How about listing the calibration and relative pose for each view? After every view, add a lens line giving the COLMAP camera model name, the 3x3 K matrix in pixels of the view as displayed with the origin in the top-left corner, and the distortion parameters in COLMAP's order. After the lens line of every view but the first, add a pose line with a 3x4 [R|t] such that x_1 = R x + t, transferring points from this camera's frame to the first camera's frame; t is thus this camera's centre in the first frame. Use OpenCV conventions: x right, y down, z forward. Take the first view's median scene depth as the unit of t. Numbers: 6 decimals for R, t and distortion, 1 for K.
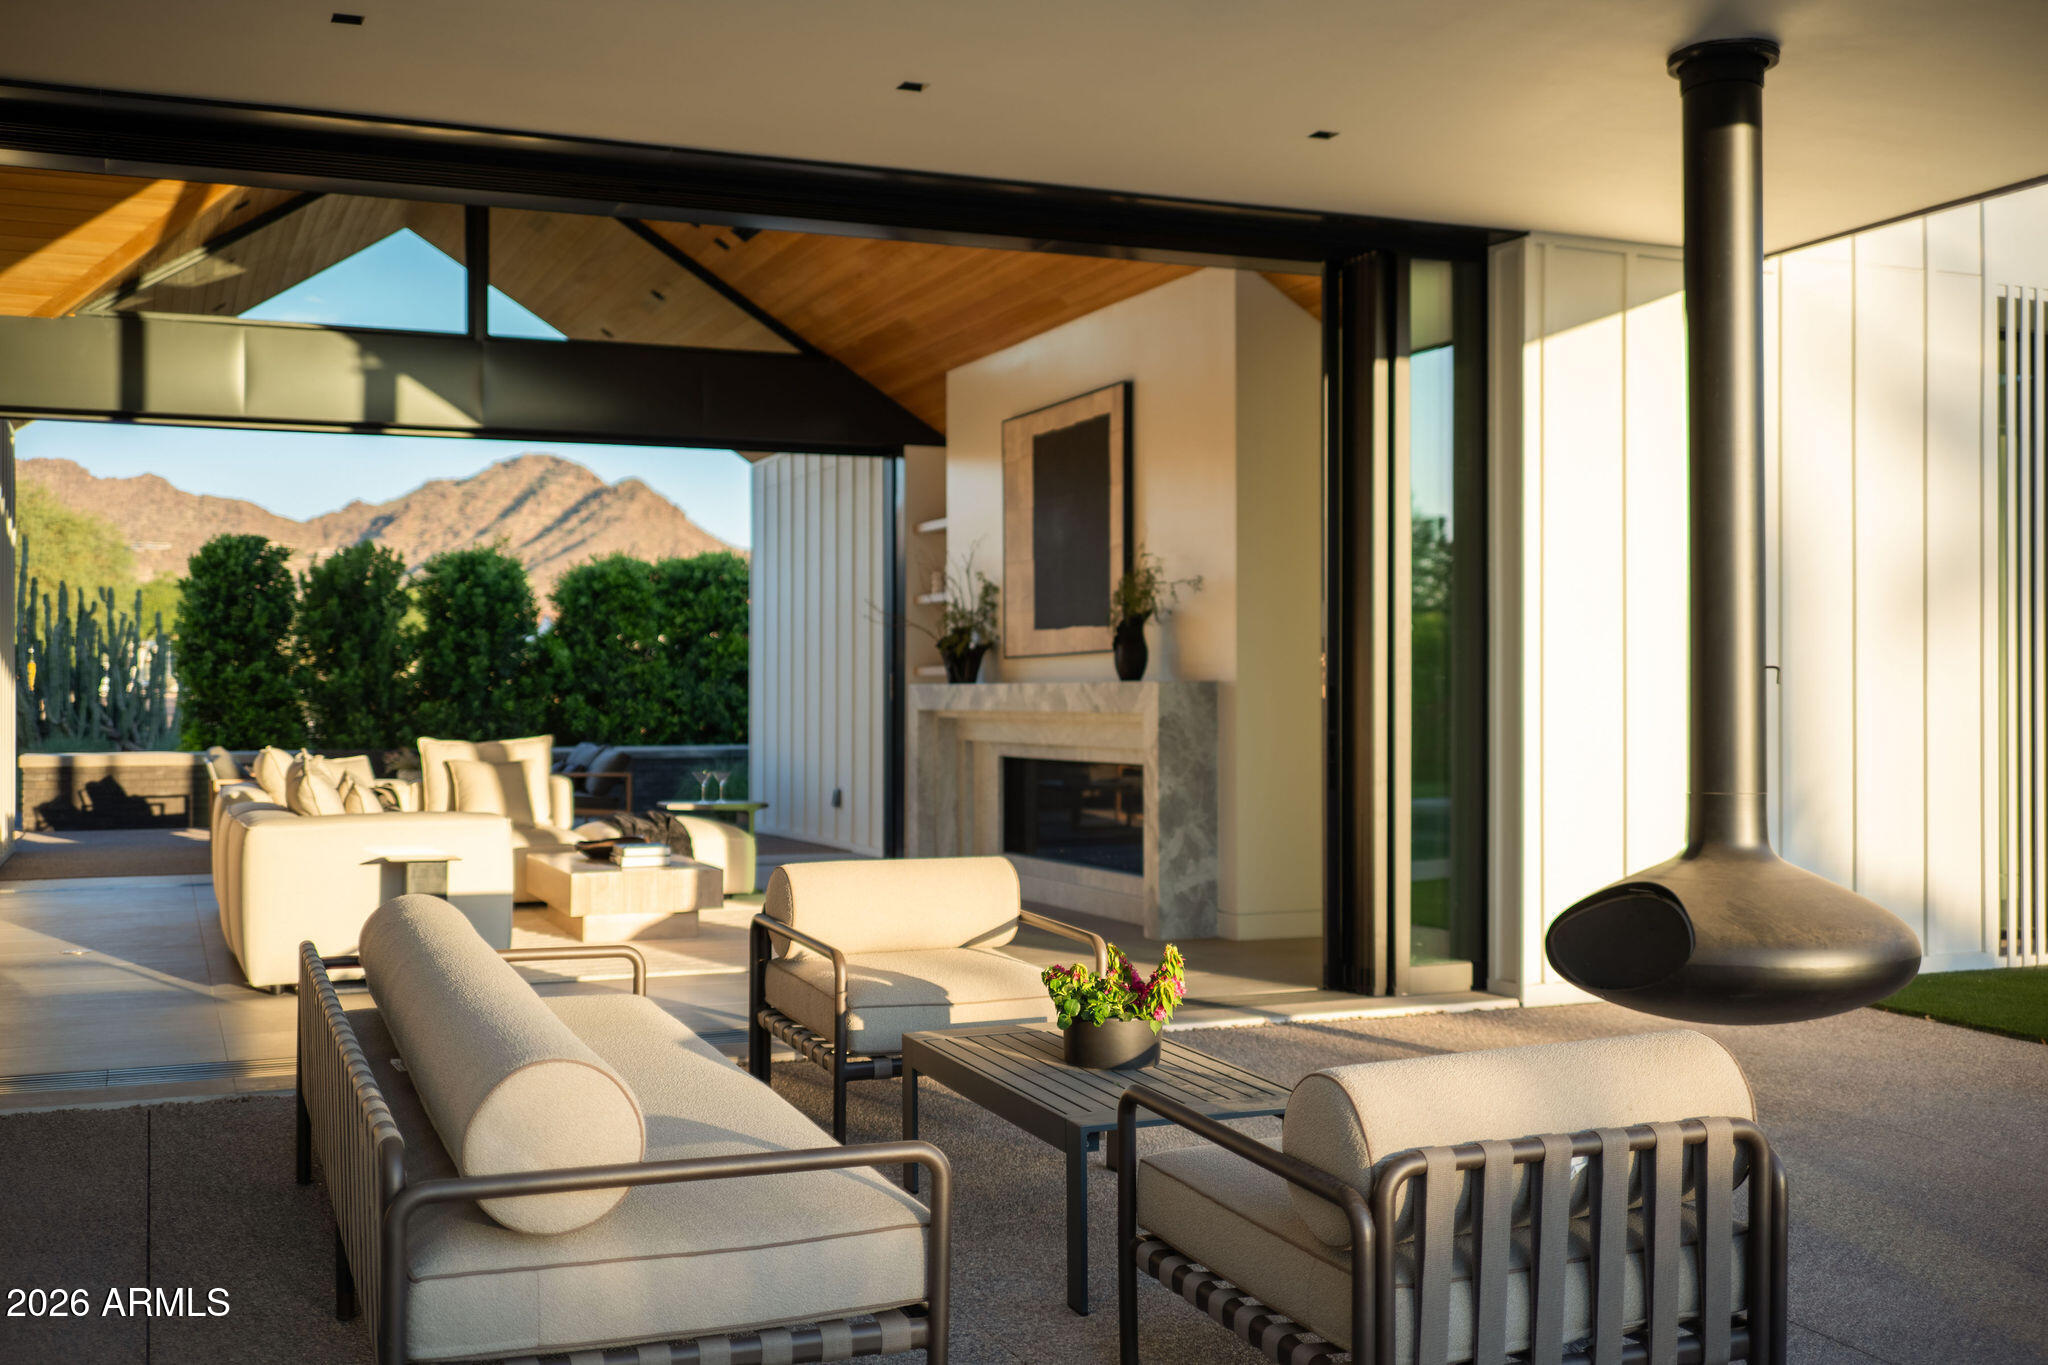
lens RADIAL K [[2100.9, 0, 1024.0], [0, 2100.9, 682.5], [0, 0, 1]] dist [0.010869, -0.009497]
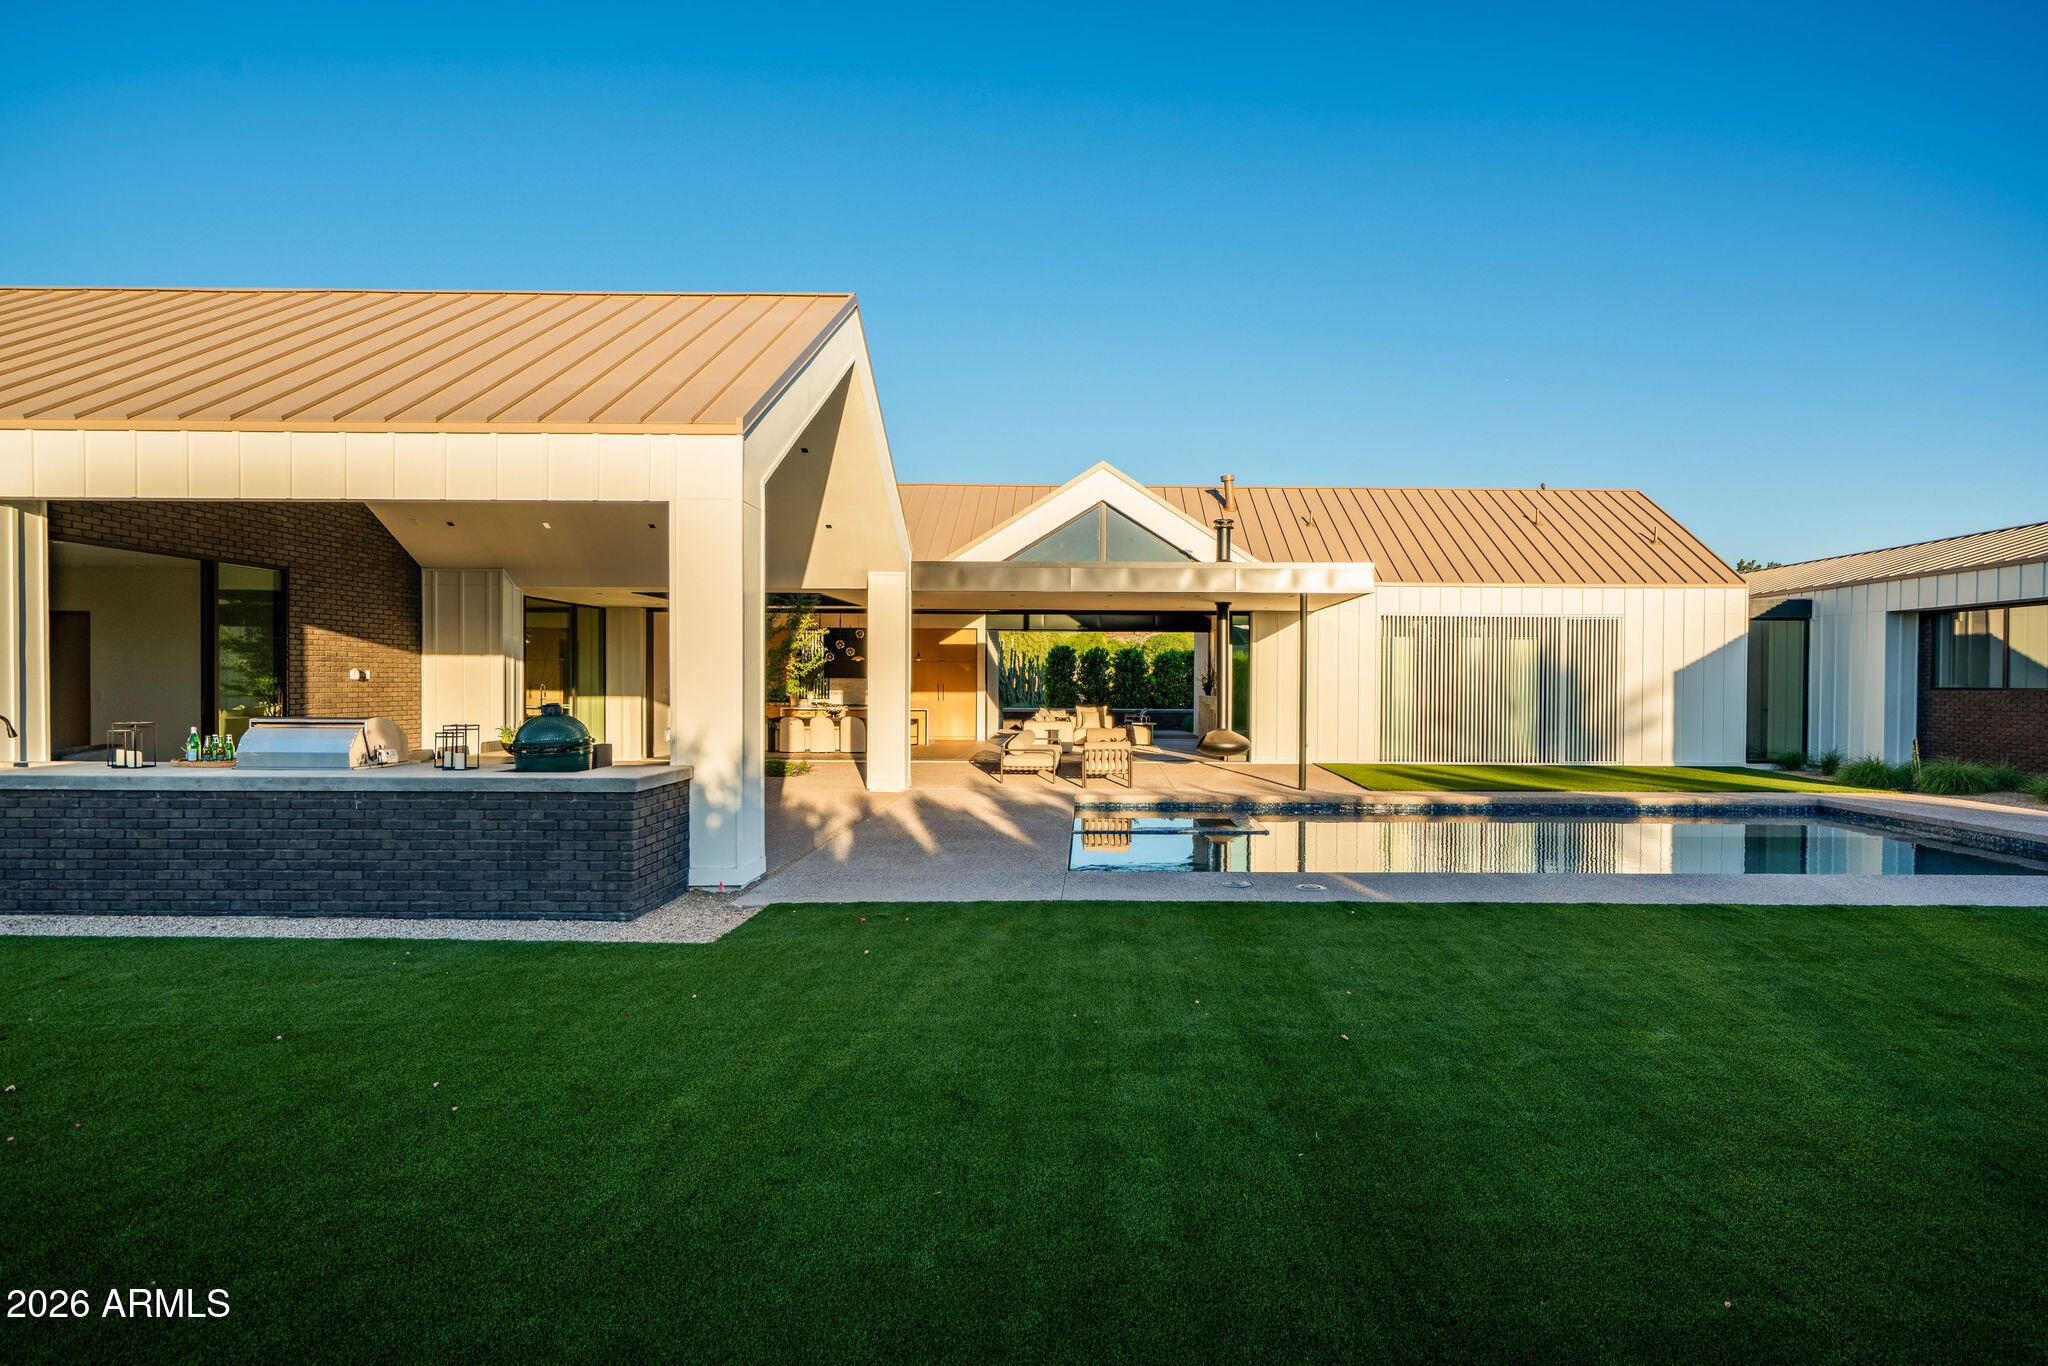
lens RADIAL K [[1013.8, 0, 1024.0], [0, 1013.8, 683.0], [0, 0, 1]] dist [0.000130, -0.000125]
pose [[0.910103, 0.007726, -0.414310, 0.252038], [-0.006204, 0.999968, 0.005019, -0.016361], [0.414336, -0.001997, 0.910122, -0.524744]]
